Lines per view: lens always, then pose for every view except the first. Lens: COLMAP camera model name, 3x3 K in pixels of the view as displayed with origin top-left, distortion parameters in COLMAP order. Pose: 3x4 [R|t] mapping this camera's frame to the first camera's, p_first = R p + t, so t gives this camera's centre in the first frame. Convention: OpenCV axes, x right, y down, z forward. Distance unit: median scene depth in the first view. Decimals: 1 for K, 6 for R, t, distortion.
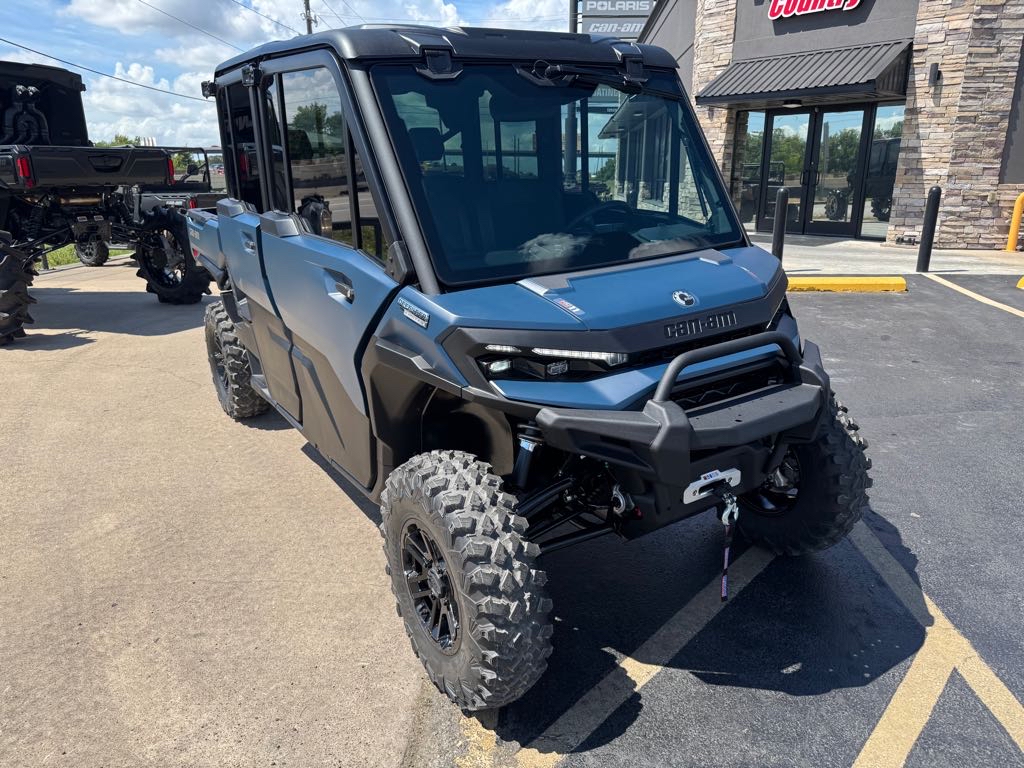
lens RADIAL K [[725.7, 0, 512.6], [0, 725.7, 376.3], [0, 0, 1]] dist [0.019622, -0.027085]
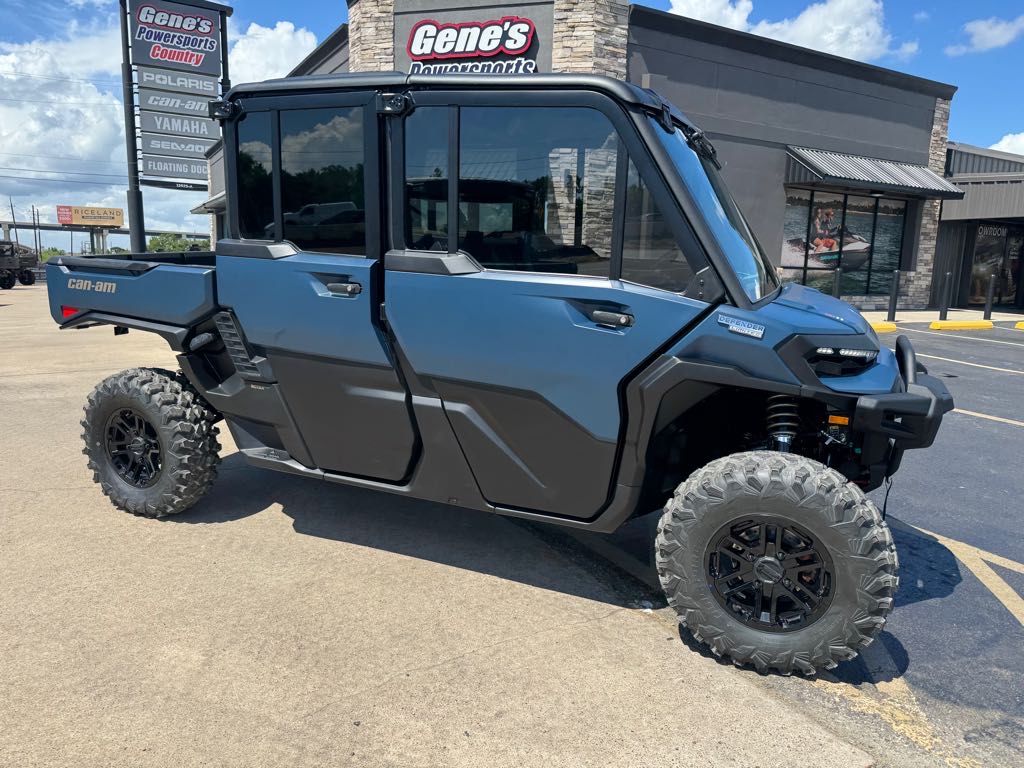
lens RADIAL K [[725.7, 0, 513.0], [0, 725.7, 383.0], [0, 0, 1]] dist [0.019622, -0.027085]
pose [[0.831259, -0.068123, 0.551696, -0.874171], [0.124227, 0.990128, -0.064918, 0.022275], [-0.541827, 0.122499, 0.831515, 0.217839]]
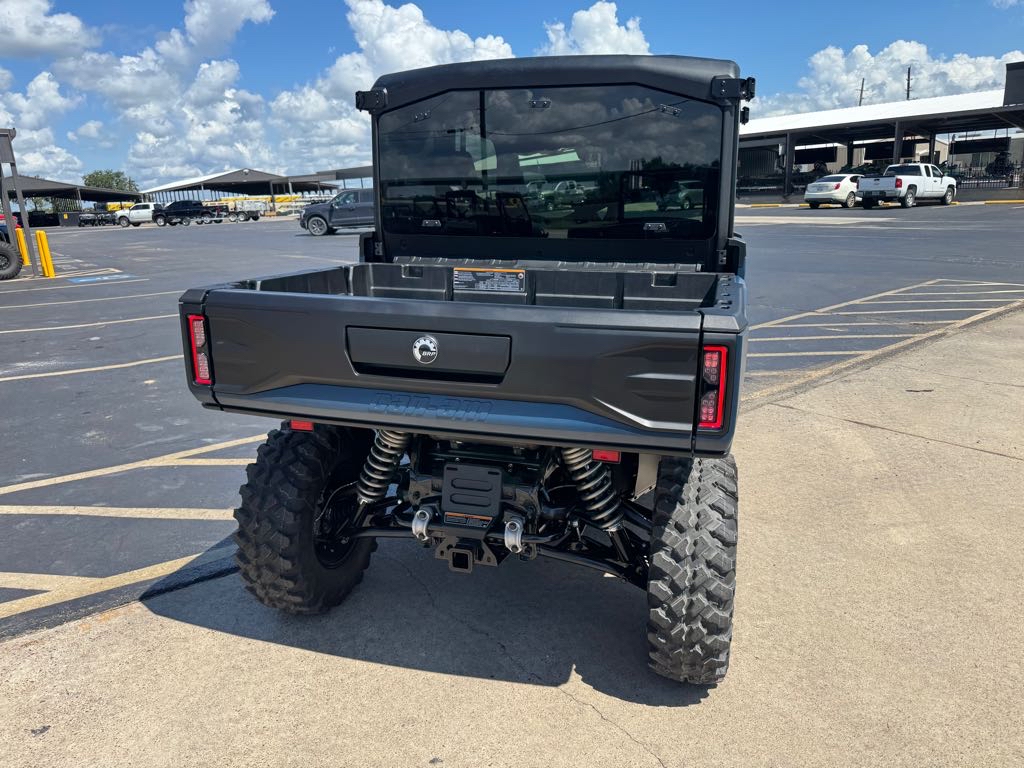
lens RADIAL K [[725.7, 0, 516.4], [0, 725.7, 379.5], [0, 0, 1]] dist [0.019622, -0.027085]
pose [[-0.663614, -0.156565, 0.731508, -1.192021], [0.247922, 0.876562, 0.412522, -0.702902], [-0.705798, 0.455112, -0.542883, 2.387924]]
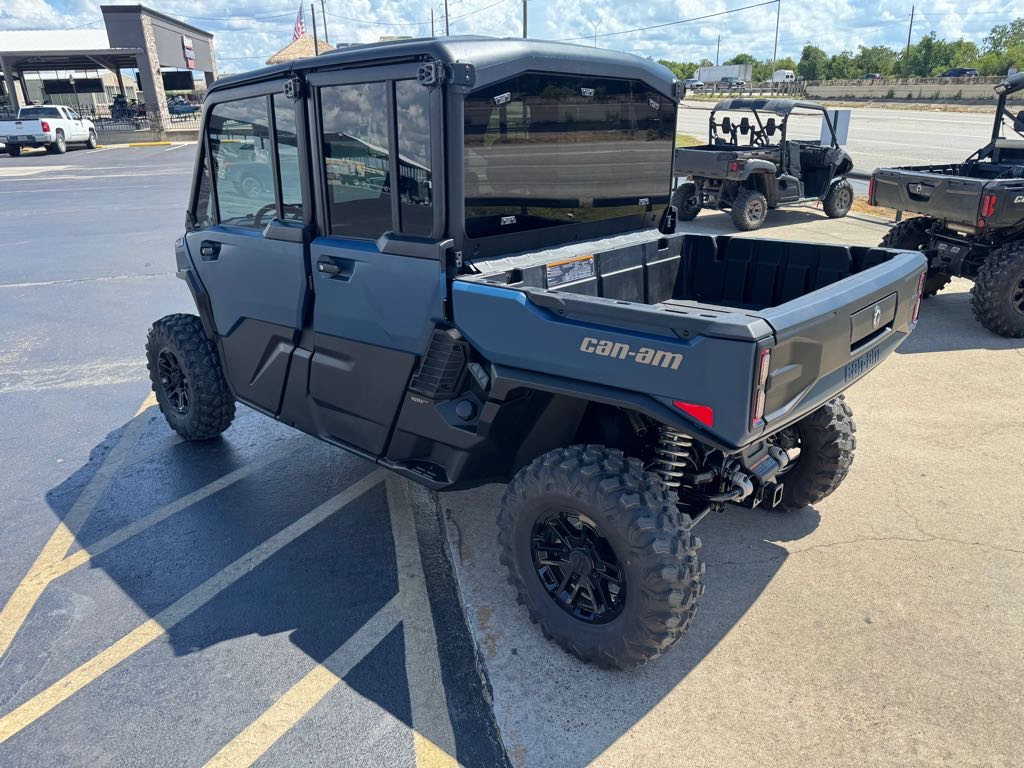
lens RADIAL K [[725.7, 0, 514.7], [0, 725.7, 382.7], [0, 0, 1]] dist [0.019622, -0.027085]
pose [[-0.964212, 0.123727, -0.234493, 0.082900], [-0.043764, 0.798031, 0.601026, -0.919885], [0.261496, 0.589778, -0.764056, 2.676843]]
